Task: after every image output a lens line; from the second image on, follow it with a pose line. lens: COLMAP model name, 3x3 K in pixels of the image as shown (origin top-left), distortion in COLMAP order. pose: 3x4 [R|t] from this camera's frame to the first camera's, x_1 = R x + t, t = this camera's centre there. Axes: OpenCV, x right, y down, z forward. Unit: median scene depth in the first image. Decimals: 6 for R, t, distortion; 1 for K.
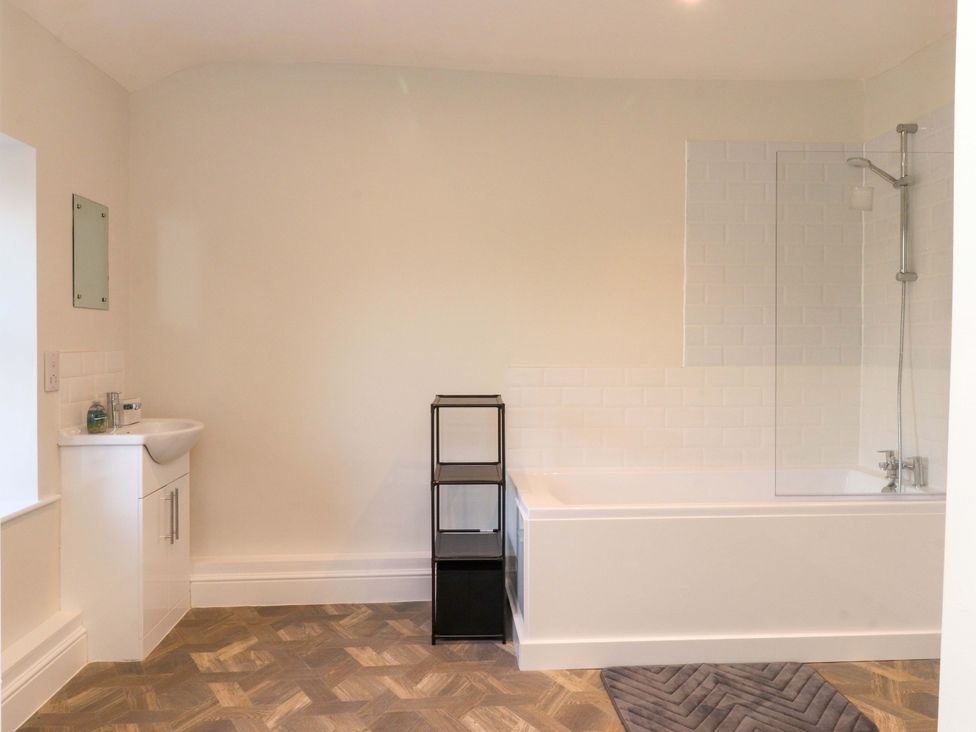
lens RADIAL K [[704.1, 0, 490.2], [0, 704.1, 341.9], [0, 0, 1]] dist [0.002887, -0.003017]
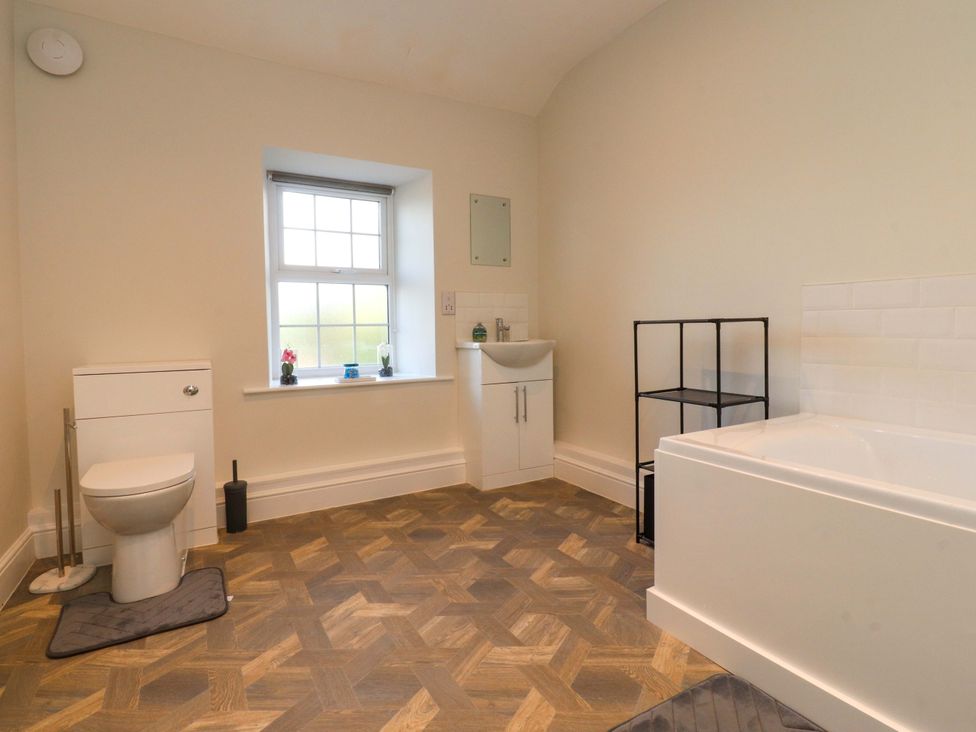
lens RADIAL K [[514.4, 0, 488.7], [0, 514.4, 343.5], [0, 0, 1]] dist [0.003670, -0.014733]
pose [[0.429386, 0.020794, -0.902882, 0.515066], [0.007135, 0.999626, 0.026415, 0.105443], [0.903093, -0.017784, 0.429077, 0.545497]]
